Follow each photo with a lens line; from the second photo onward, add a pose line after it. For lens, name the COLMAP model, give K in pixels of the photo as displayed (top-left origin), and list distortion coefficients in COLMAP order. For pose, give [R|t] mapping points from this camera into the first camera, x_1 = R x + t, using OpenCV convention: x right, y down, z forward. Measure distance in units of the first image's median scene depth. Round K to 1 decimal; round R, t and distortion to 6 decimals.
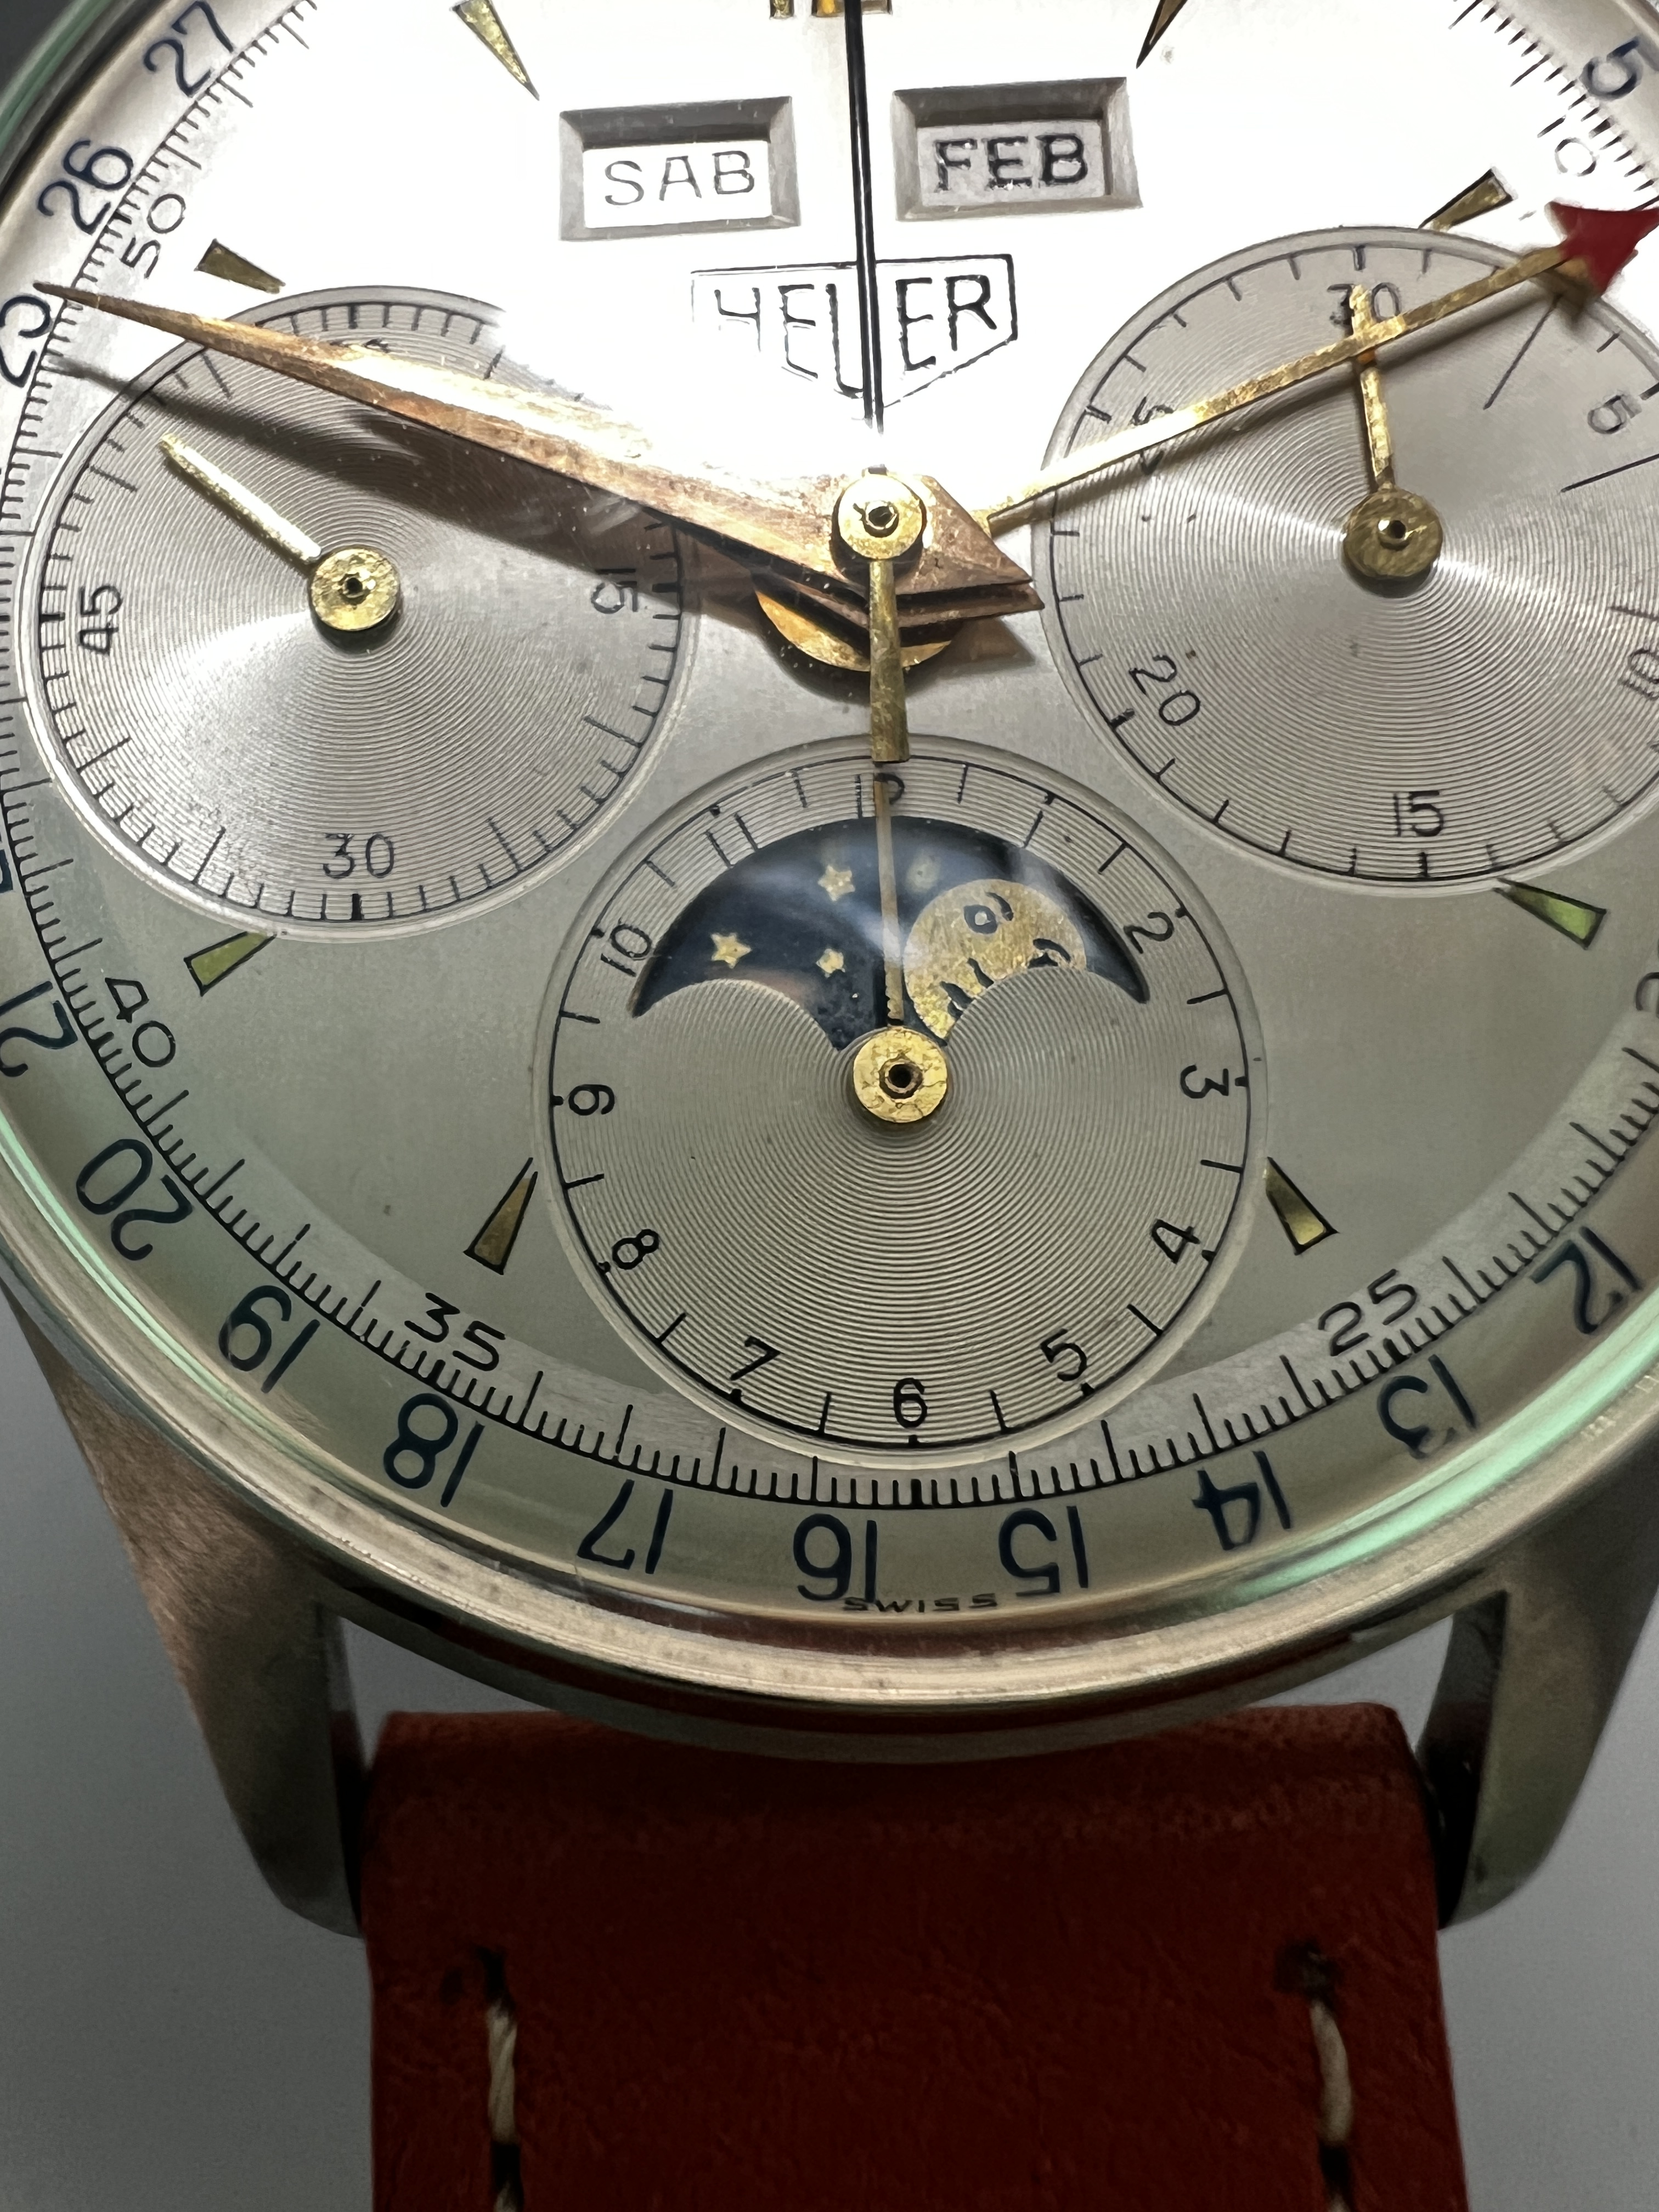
lens RADIAL K [[1611.0, 0, 825.2], [0, 1611.0, 1108.1], [0, 0, 1]] dist [0.014597, -0.013995]
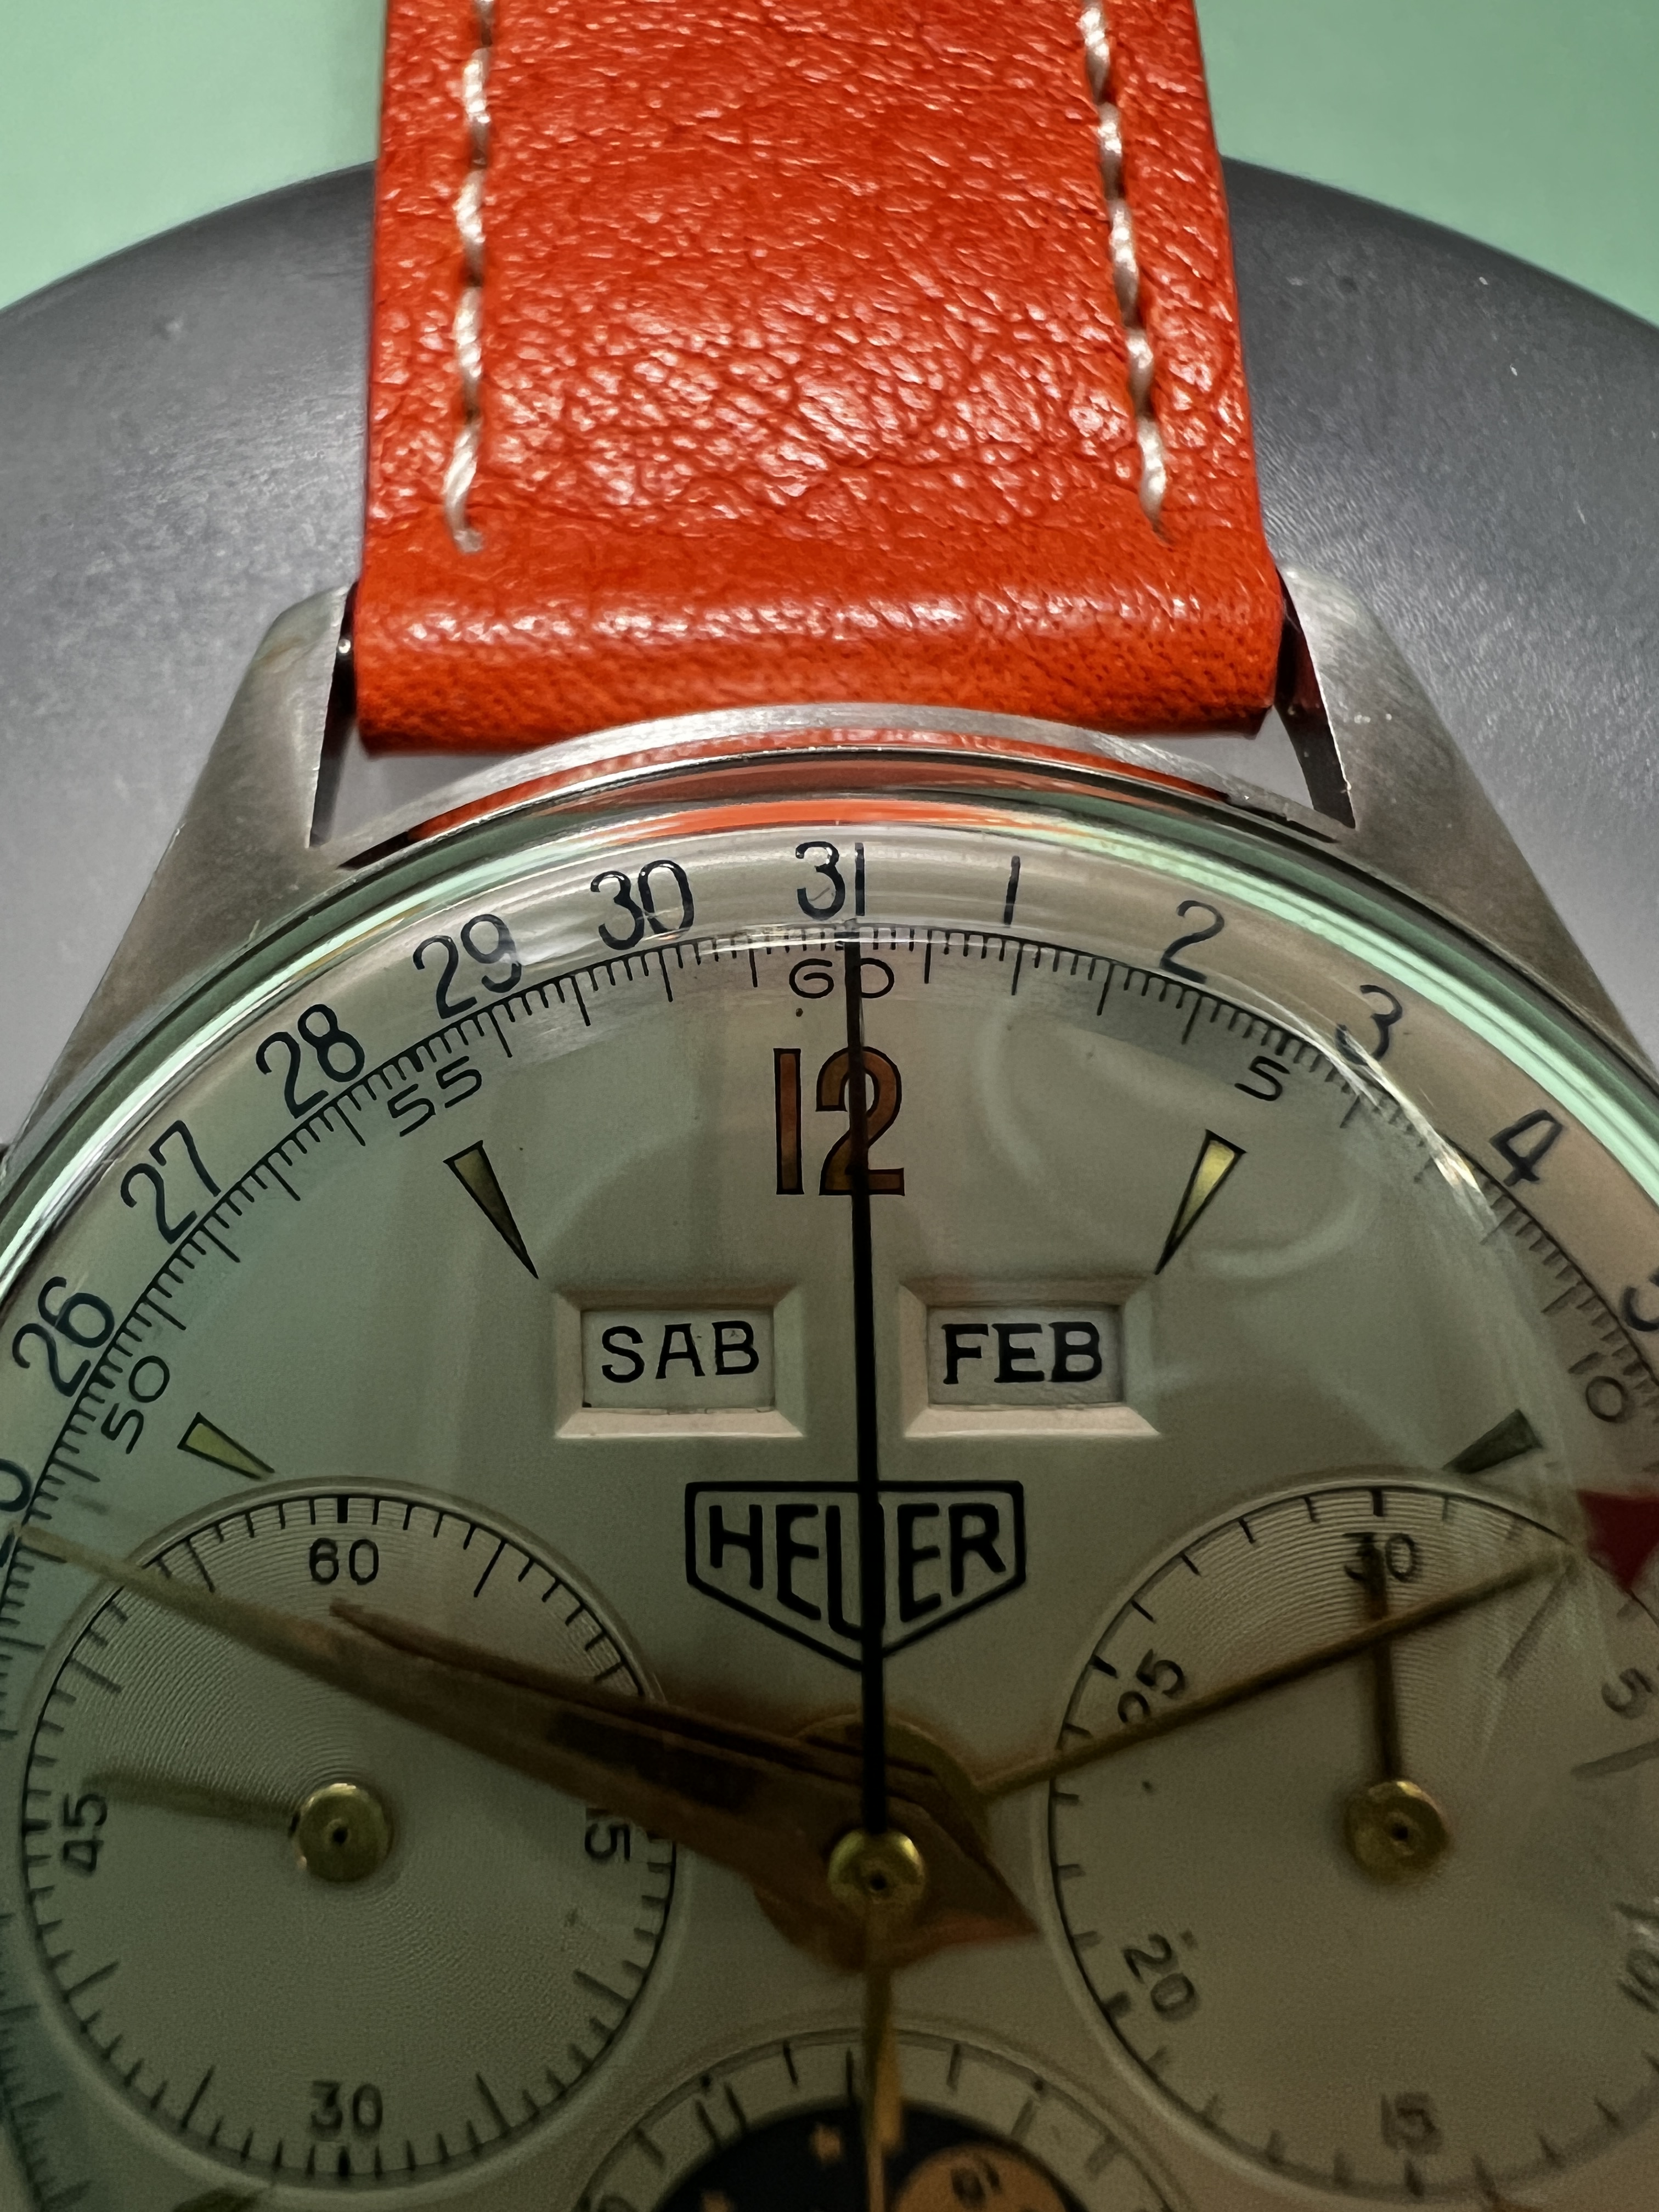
lens RADIAL K [[1611.0, 0, 834.4], [0, 1611.0, 1107.5], [0, 0, 1]] dist [0.014597, -0.013995]
pose [[0.999742, 0.022208, 0.004680, -0.005732], [-0.022517, 0.996397, 0.081767, -0.824396], [-0.002847, -0.081851, 0.996640, 0.051622]]
